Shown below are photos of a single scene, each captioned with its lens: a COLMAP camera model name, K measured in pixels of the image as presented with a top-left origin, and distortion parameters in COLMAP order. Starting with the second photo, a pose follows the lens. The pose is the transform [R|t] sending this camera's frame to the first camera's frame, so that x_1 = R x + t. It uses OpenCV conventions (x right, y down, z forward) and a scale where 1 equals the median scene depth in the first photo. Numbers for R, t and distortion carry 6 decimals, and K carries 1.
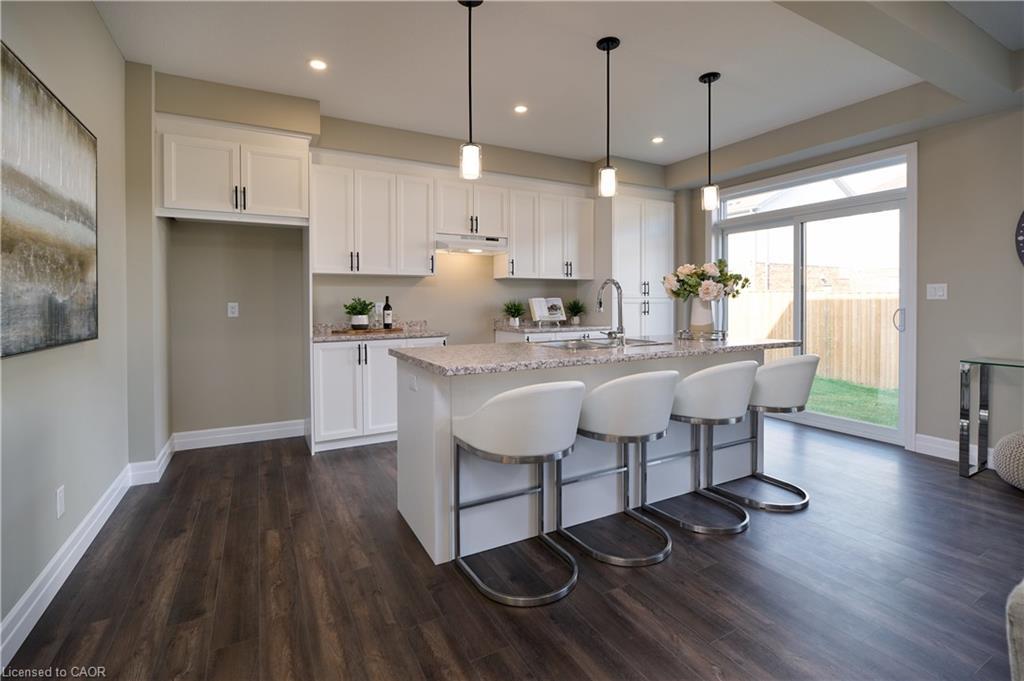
lens RADIAL K [[462.0, 0, 510.7], [0, 462.0, 305.5], [0, 0, 1]] dist [-0.014503, -0.001293]
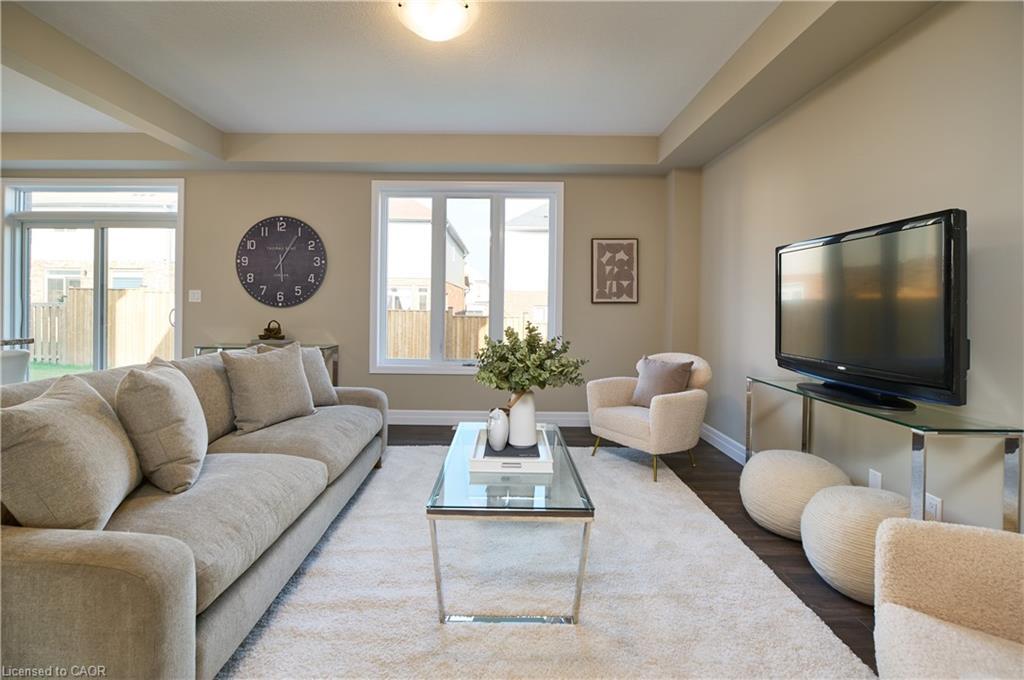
lens RADIAL K [[462.0, 0, 519.7], [0, 462.0, 308.9], [0, 0, 1]] dist [-0.014503, -0.001293]
pose [[0.475185, 0.009172, 0.879838, 0.179072], [-0.005210, 0.999957, -0.007611, 0.009951], [-0.879871, -0.000967, 0.475212, -0.370559]]
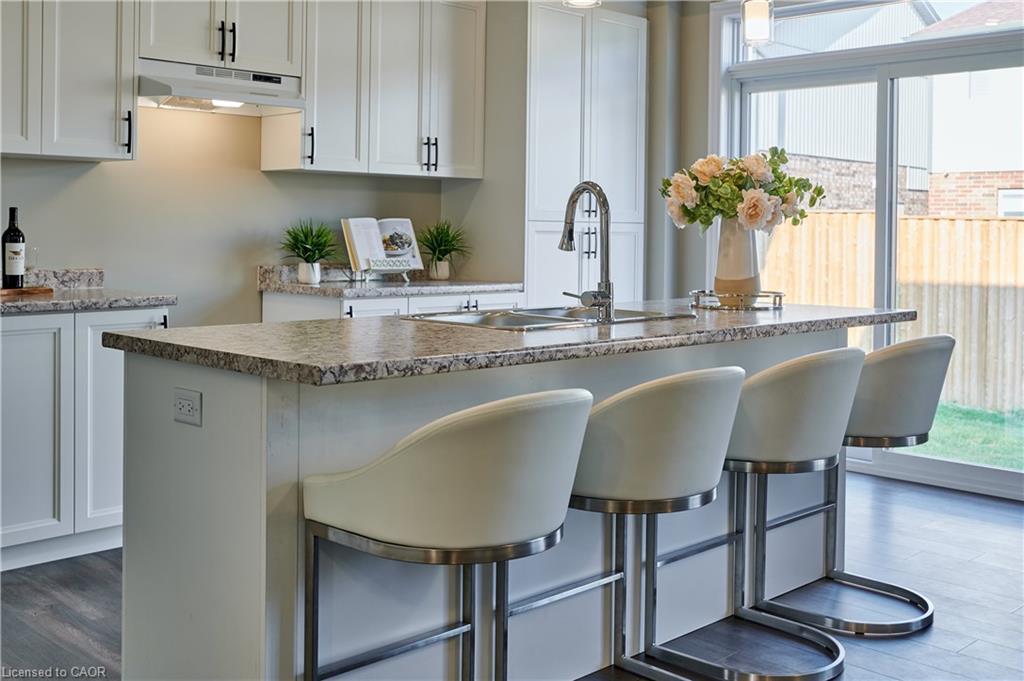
lens RADIAL K [[1119.7, 0, 514.9], [0, 1119.7, 228.9], [0, 0, 1]] dist [-0.030282, 0.000000]
pose [[0.956588, 0.015335, 0.291041, -0.134067], [-0.013196, 0.999870, -0.009312, 0.002415], [-0.291145, 0.005067, 0.956665, -0.059961]]
